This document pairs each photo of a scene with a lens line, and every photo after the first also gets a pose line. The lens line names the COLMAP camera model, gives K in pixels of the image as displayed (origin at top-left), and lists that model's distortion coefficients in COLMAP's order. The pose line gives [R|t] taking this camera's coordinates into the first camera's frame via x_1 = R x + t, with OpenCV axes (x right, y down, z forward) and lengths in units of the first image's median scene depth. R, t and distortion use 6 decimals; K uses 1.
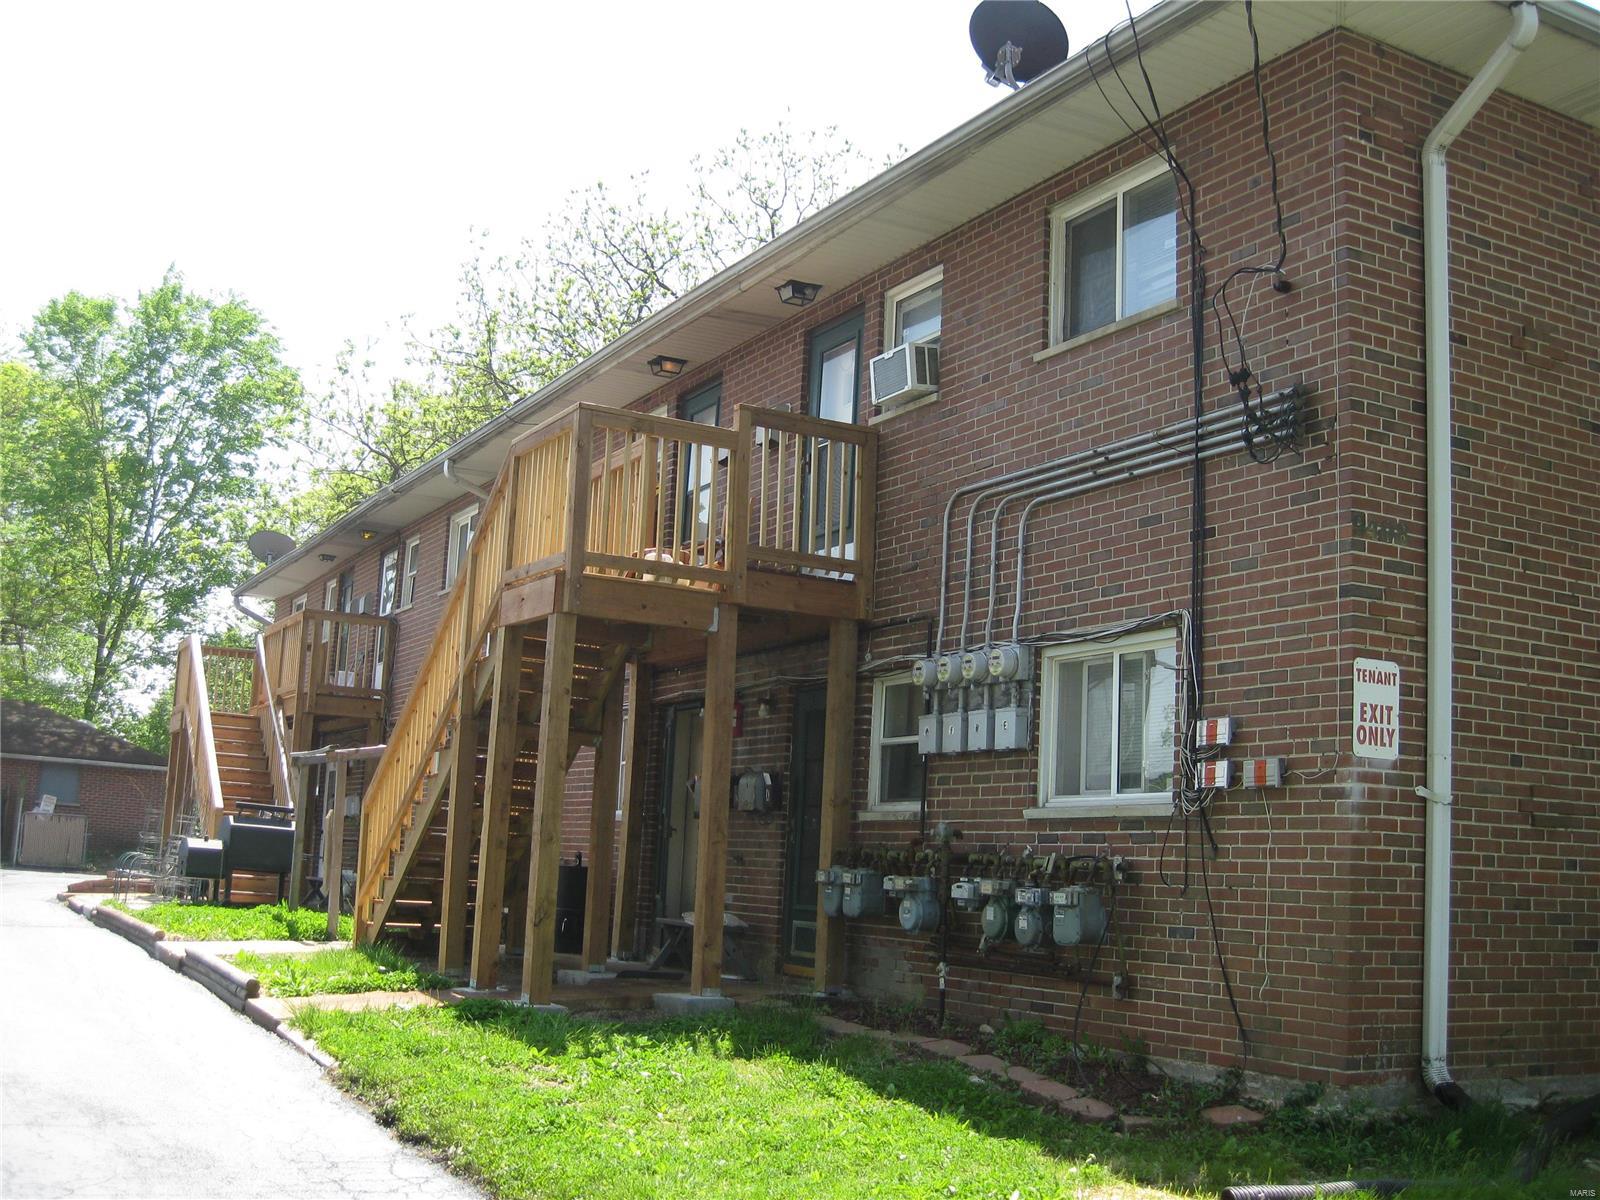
lens RADIAL K [[1747.8, 0, 801.0], [0, 1747.8, 569.6], [0, 0, 1]] dist [-0.152674, 0.000849]
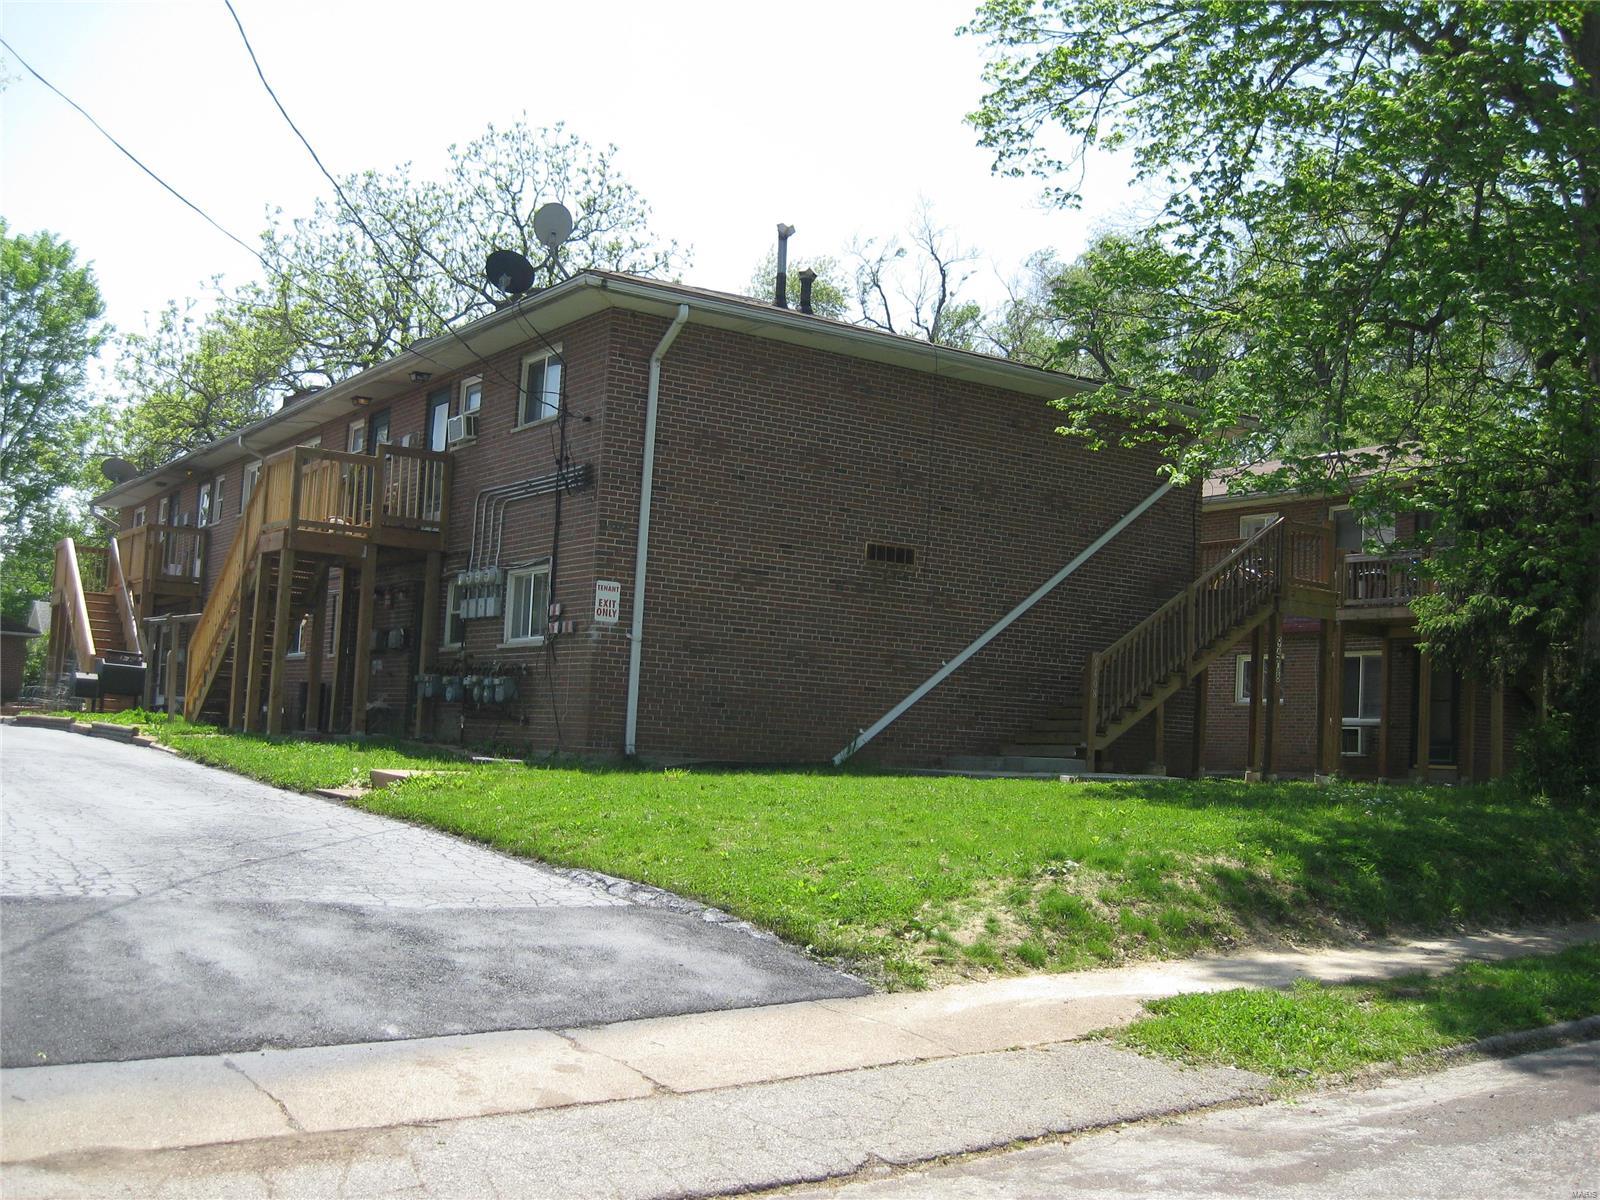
lens RADIAL K [[1739.9, 0, 800.0], [0, 1739.9, 600.0], [0, 0, 1]] dist [-0.168550, 0.134120]
pose [[0.994887, 0.009520, 0.100544, 0.262204], [-0.018369, 0.995999, 0.087455, -0.103327], [-0.099310, -0.088855, 0.991081, -1.073694]]
